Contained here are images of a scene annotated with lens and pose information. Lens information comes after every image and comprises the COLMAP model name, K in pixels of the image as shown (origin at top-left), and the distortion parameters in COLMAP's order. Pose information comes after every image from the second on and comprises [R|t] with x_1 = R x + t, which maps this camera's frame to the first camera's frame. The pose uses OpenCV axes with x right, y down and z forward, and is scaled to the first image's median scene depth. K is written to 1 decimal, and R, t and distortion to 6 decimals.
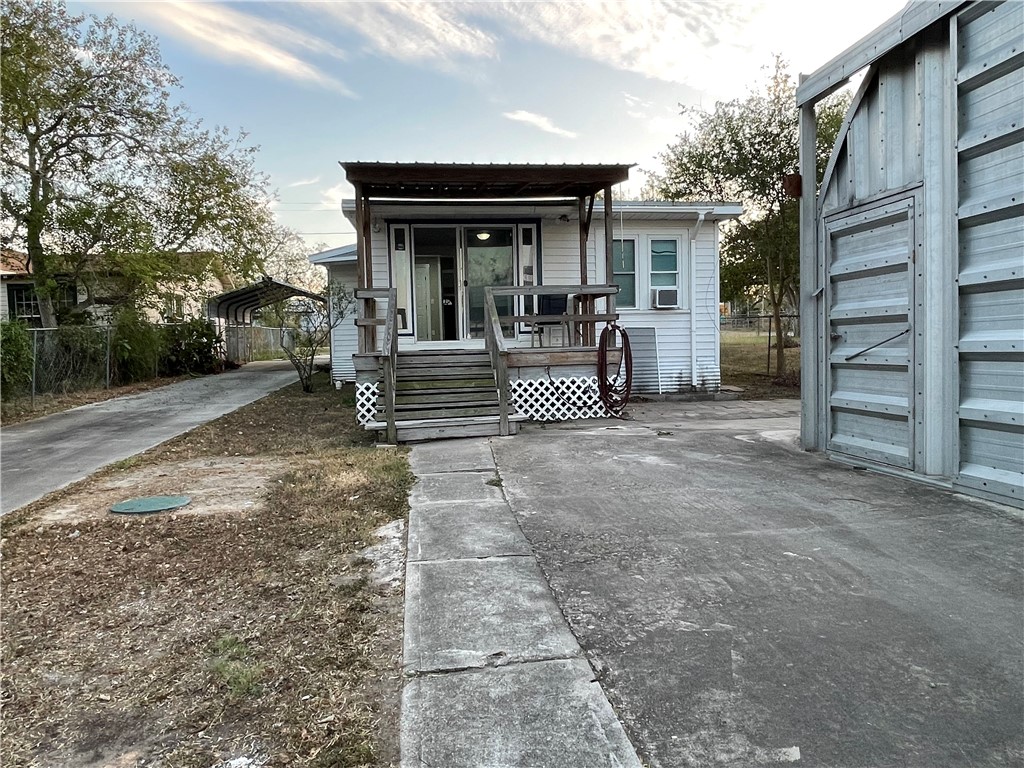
lens RADIAL K [[718.5, 0, 512.0], [0, 718.5, 384.0], [0, 0, 1]] dist [-0.007314, -0.006030]
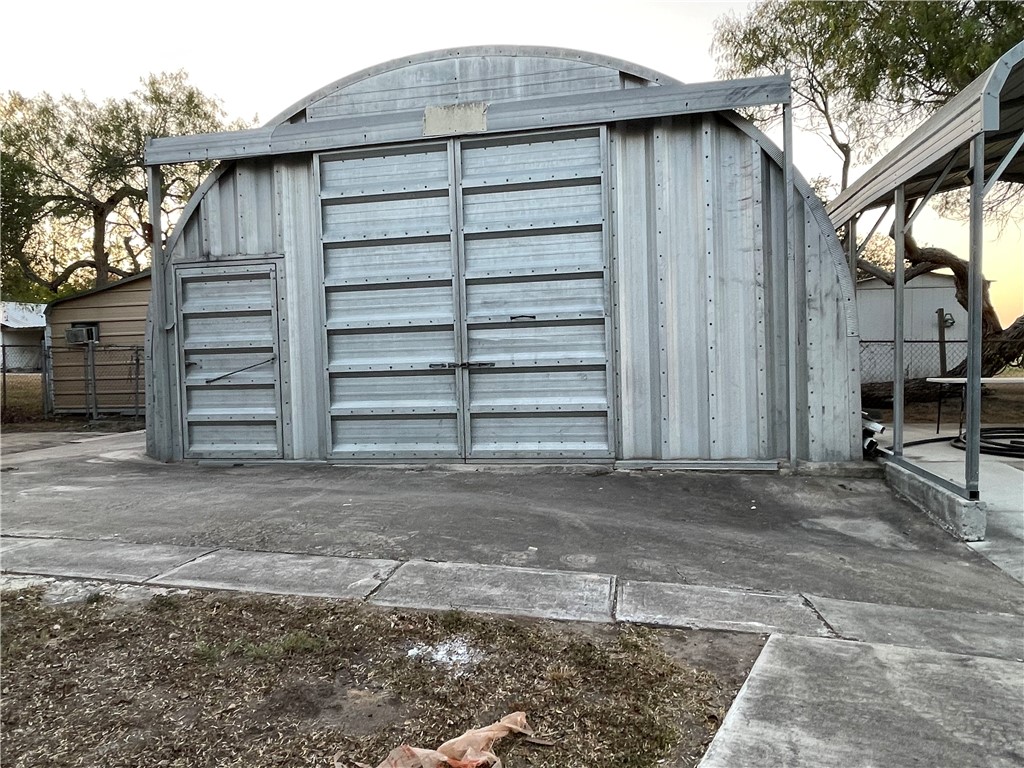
lens RADIAL K [[718.5, 0, 512.0], [0, 718.5, 384.0], [0, 0, 1]] dist [-0.007314, -0.006030]
pose [[0.314603, -0.019456, 0.949024, -0.632319], [0.066379, 0.997793, -0.001549, 0.007097], [-0.946900, 0.063482, 0.315200, 0.128984]]
